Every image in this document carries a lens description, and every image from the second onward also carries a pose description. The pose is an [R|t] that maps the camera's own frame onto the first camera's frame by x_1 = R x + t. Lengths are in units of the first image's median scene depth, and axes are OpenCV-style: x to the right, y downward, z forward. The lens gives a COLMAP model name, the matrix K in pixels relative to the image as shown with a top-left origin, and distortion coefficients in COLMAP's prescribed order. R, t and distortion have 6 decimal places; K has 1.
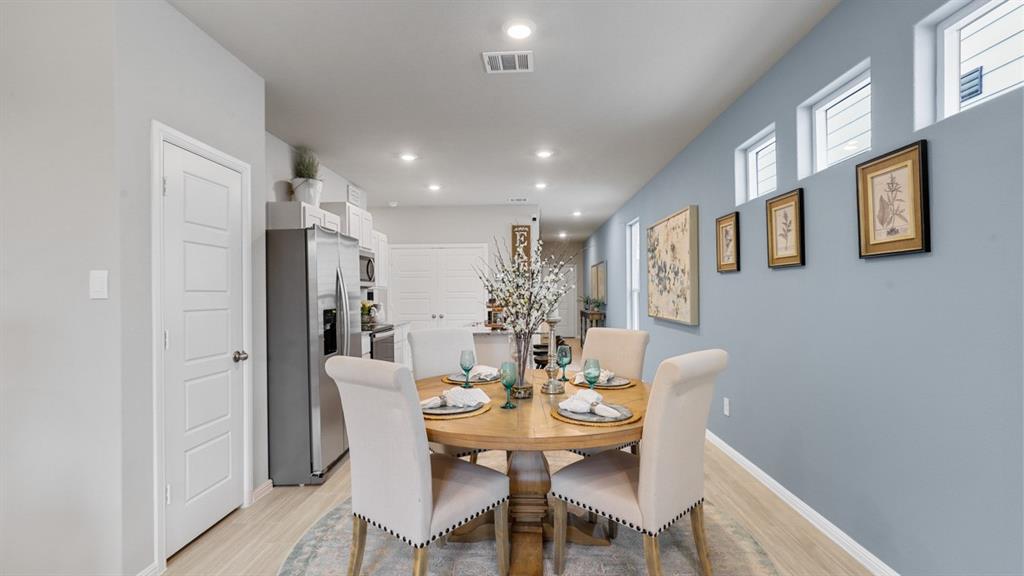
lens RADIAL K [[468.5, 0, 511.5], [0, 468.5, 289.0], [0, 0, 1]] dist [-0.001181, -0.000112]
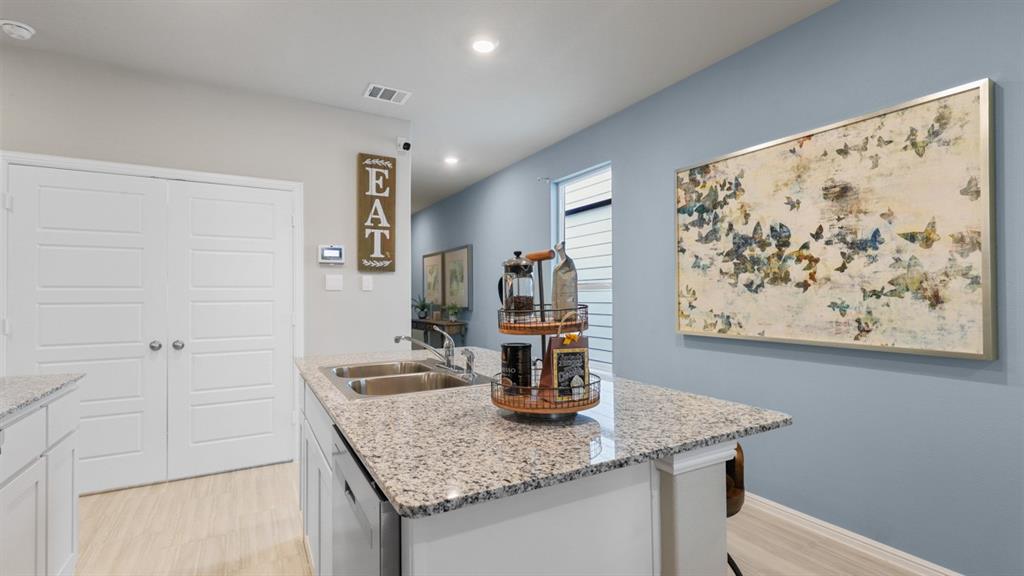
lens RADIAL K [[468.5, 0, 512.9], [0, 468.5, 293.8], [0, 0, 1]] dist [-0.001181, -0.000112]
pose [[0.852632, 0.005909, 0.522479, -0.116566], [-0.006345, 0.999979, -0.000955, 0.011198], [-0.522474, -0.002501, 0.852652, 0.499706]]
